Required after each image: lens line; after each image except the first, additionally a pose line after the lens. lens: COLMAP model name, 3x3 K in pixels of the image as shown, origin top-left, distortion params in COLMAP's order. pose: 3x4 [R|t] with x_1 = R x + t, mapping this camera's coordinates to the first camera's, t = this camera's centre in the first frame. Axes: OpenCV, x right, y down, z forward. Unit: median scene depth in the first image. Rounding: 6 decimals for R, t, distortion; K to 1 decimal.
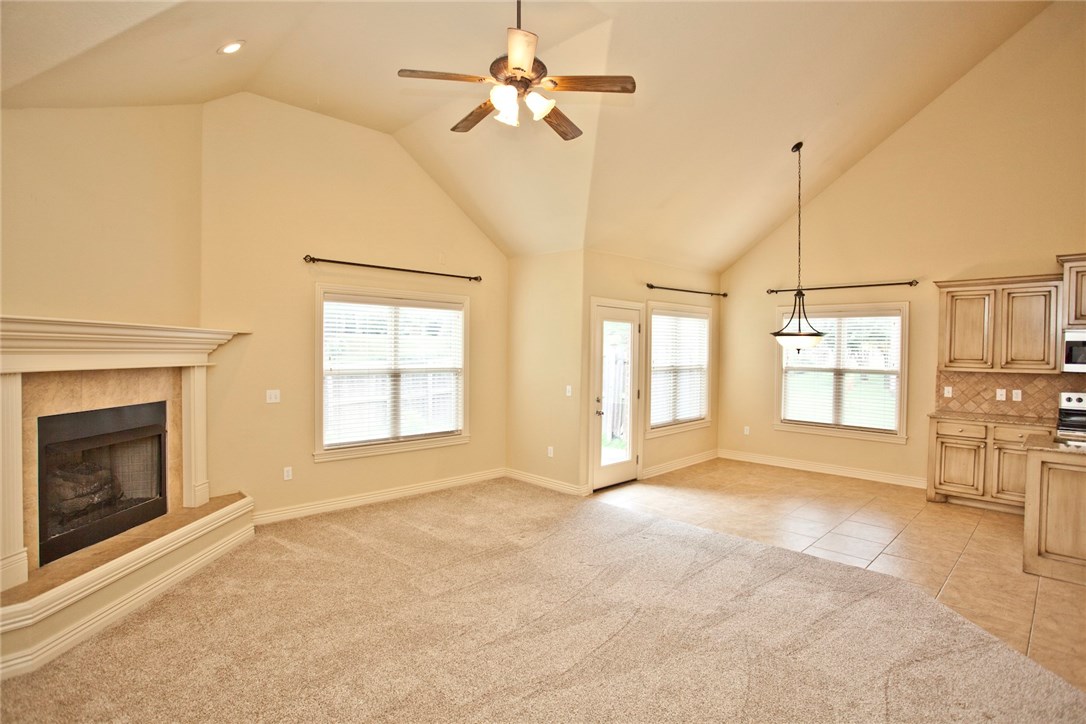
lens RADIAL K [[543.5, 0, 540.6], [0, 543.5, 362.5], [0, 0, 1]] dist [-0.066645, 0.029808]
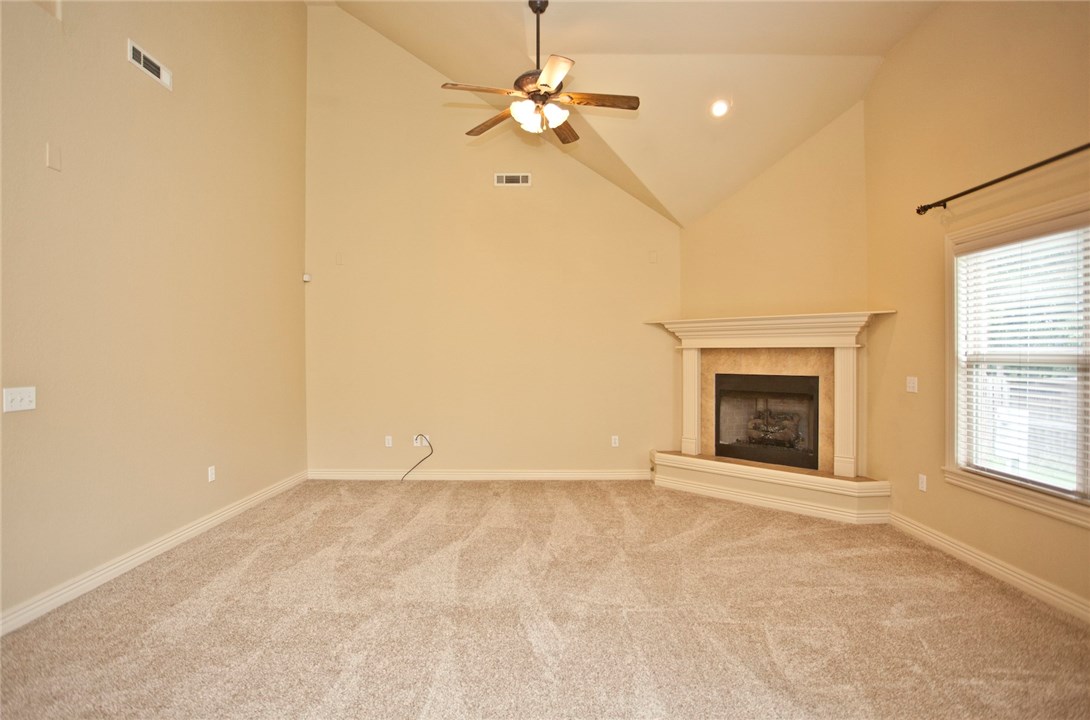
lens RADIAL K [[545.5, 0, 542.7], [0, 545.5, 357.1], [0, 0, 1]] dist [-0.066645, 0.029808]
pose [[-0.707114, -0.003022, -0.707093, 0.427646], [-0.020446, 0.999660, 0.016174, 0.016002], [0.706804, 0.025894, -0.706936, 1.010339]]
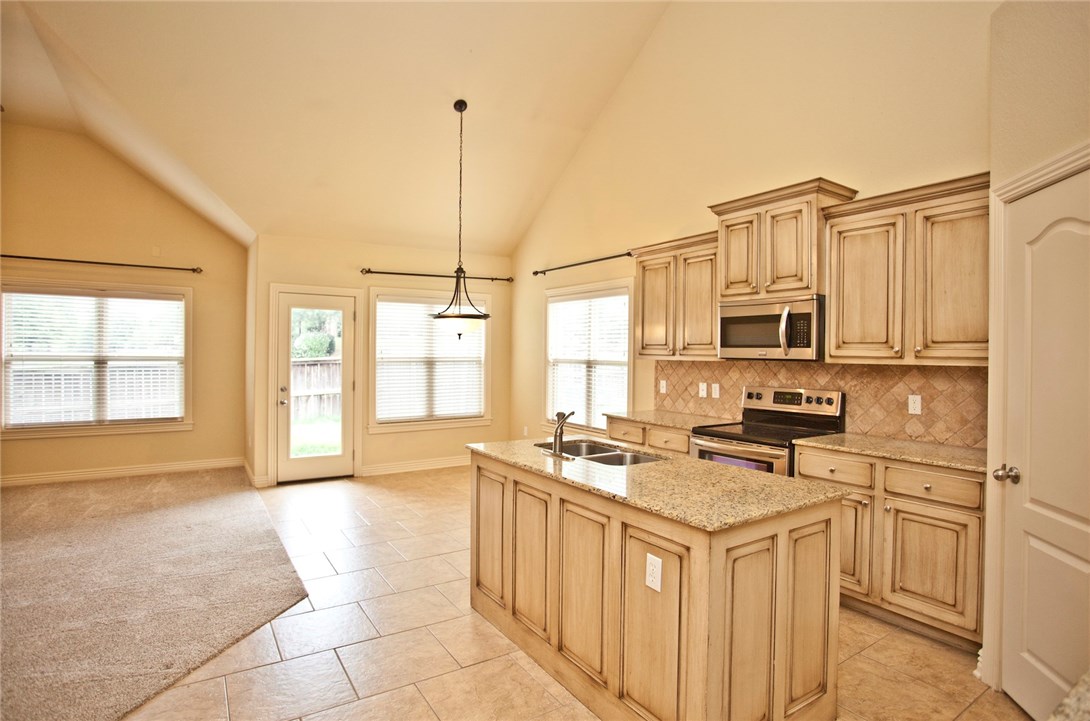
lens RADIAL K [[545.5, 0, 536.4], [0, 545.5, 357.7], [0, 0, 1]] dist [-0.066645, 0.029808]
pose [[0.980133, 0.001970, -0.198330, 0.793235], [-0.005661, 0.999821, -0.018043, 0.029326], [0.198259, 0.018807, 0.979969, 0.158461]]
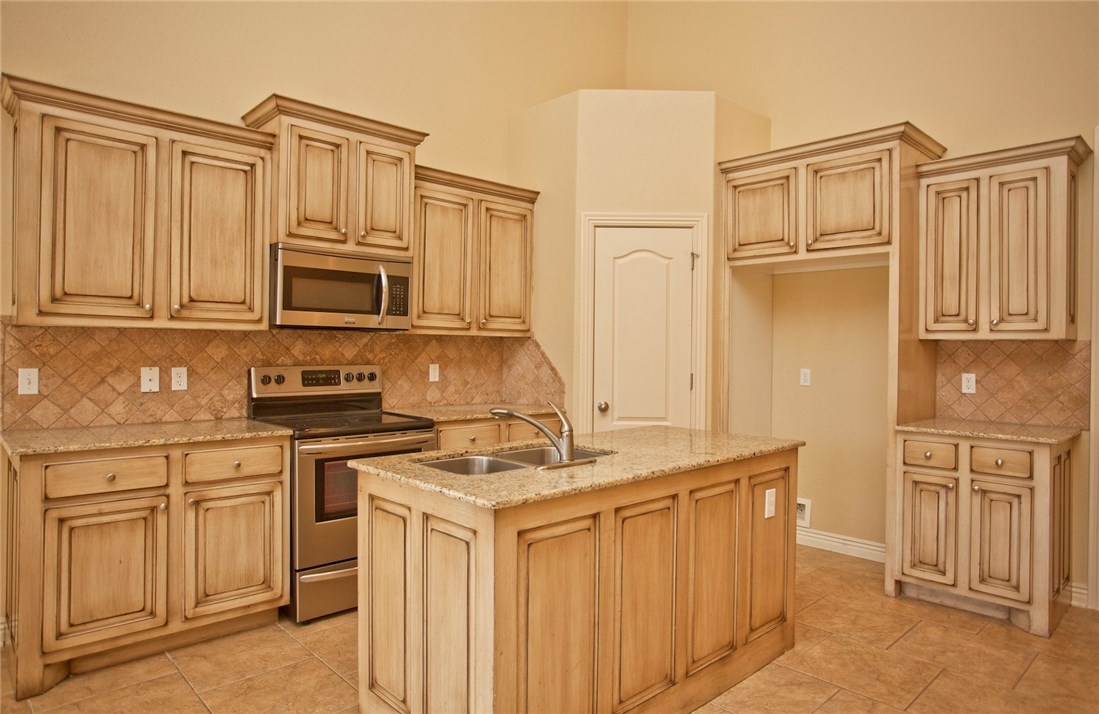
lens RADIAL K [[670.0, 0, 549.6], [0, 670.0, 350.5], [0, 0, 1]] dist [-0.044573, 0.031016]
pose [[0.022570, -0.012188, 0.999671, 0.313354], [0.012786, 0.999847, 0.011902, 0.033834], [-0.999663, 0.012513, 0.022723, 0.641237]]
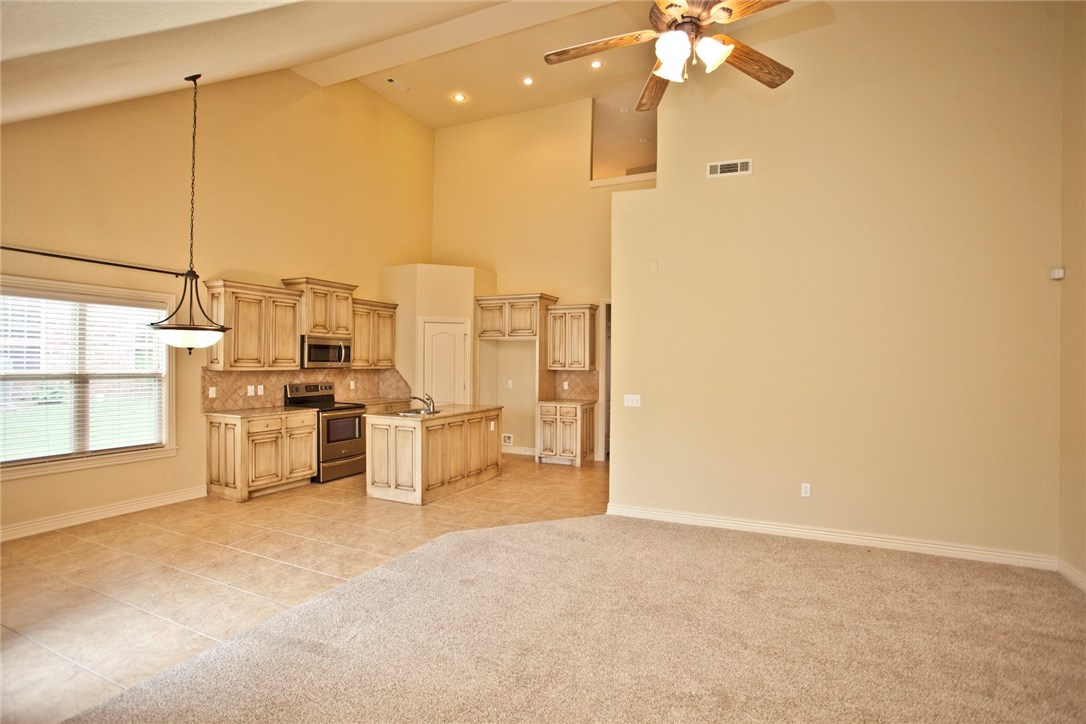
lens RADIAL K [[543.5, 0, 546.0], [0, 543.5, 363.0], [0, 0, 1]] dist [-0.066645, 0.029808]
pose [[-0.352564, -0.017379, 0.935626, -0.397553], [0.010370, 0.999694, 0.022476, -0.015865], [-0.935730, 0.017626, -0.352276, 0.812206]]
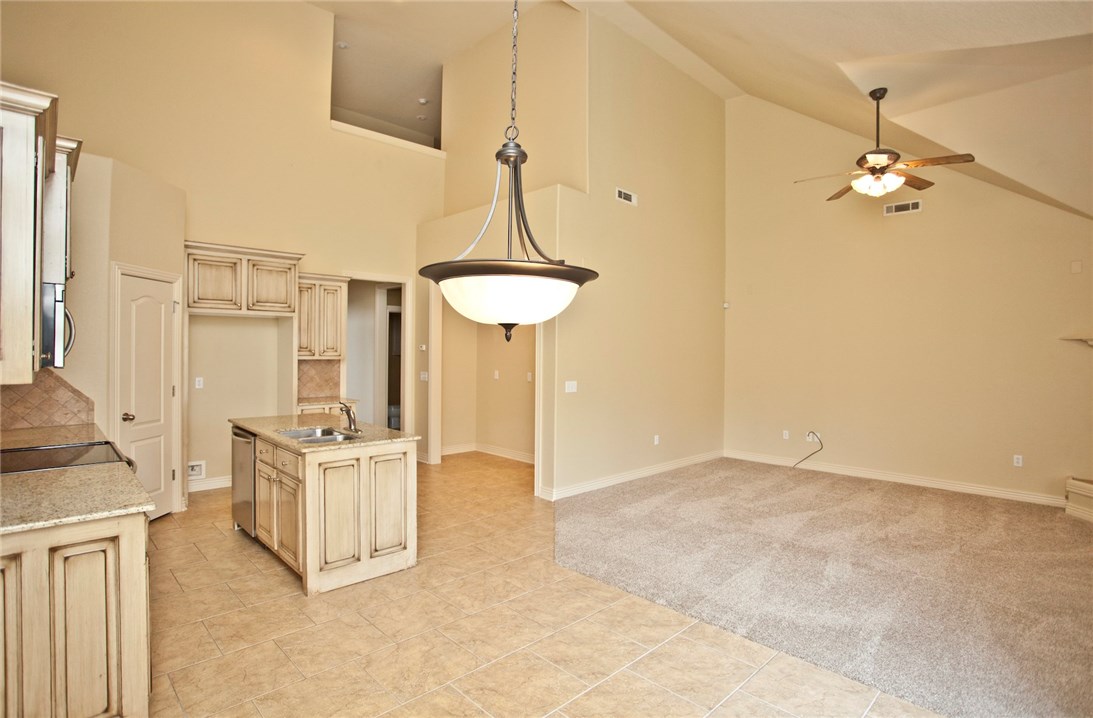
lens RADIAL K [[547.0, 0, 555.9], [0, 547.0, 356.8], [0, 0, 1]] dist [-0.066645, 0.029808]
pose [[-0.999706, -0.021627, -0.010959, 0.466125], [-0.021992, 0.999167, 0.034388, -0.017957], [0.010206, 0.034619, -0.999348, 1.350772]]
